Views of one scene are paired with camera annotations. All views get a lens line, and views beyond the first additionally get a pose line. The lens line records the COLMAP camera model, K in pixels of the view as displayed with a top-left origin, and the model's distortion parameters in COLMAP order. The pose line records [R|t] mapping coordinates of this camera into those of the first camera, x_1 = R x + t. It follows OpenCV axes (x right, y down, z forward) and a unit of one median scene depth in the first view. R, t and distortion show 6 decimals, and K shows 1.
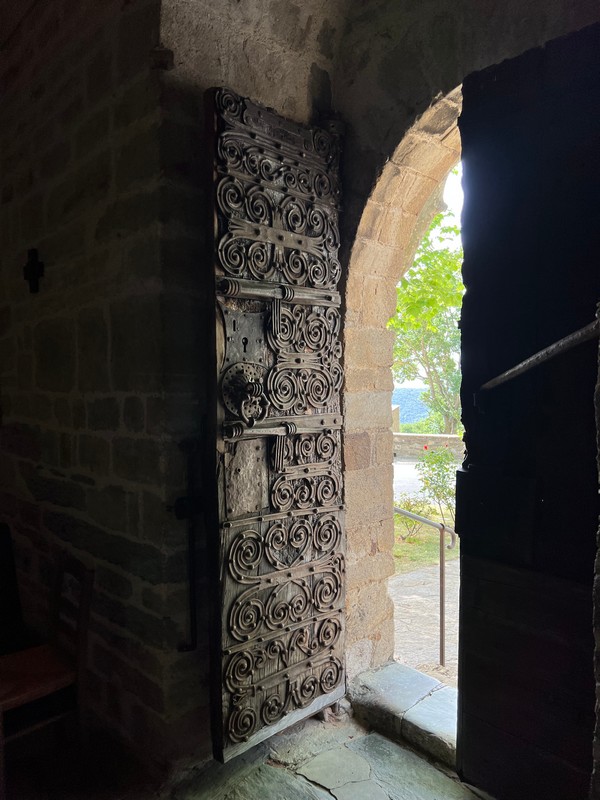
lens RADIAL K [[617.6, 0, 302.9], [0, 617.6, 402.7], [0, 0, 1]] dist [0.081287, -0.117401]
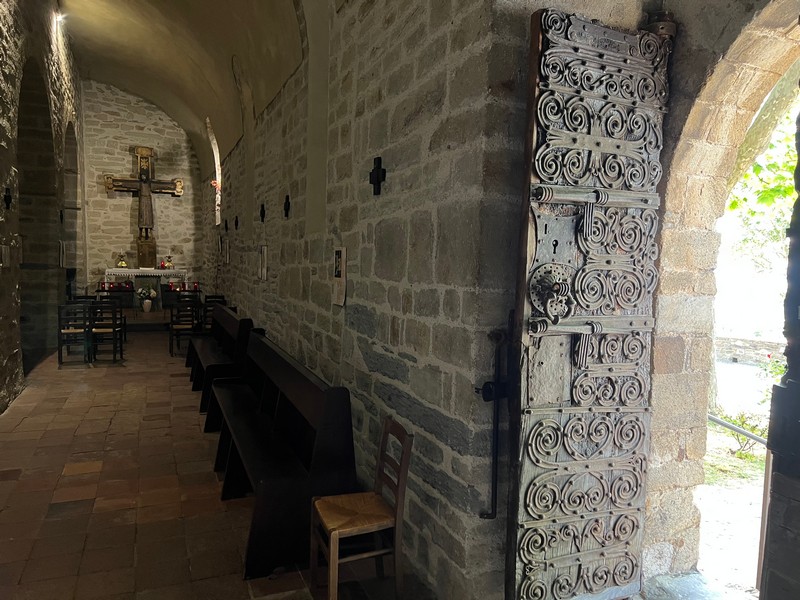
lens RADIAL K [[617.6, 0, 396.8], [0, 617.6, 304.1], [0, 0, 1]] dist [0.081287, -0.117401]
pose [[0.934547, 0.060449, -0.350667, 0.030298], [-0.051574, 0.998070, 0.034602, -0.016370], [0.352082, -0.014252, 0.935861, -0.094974]]
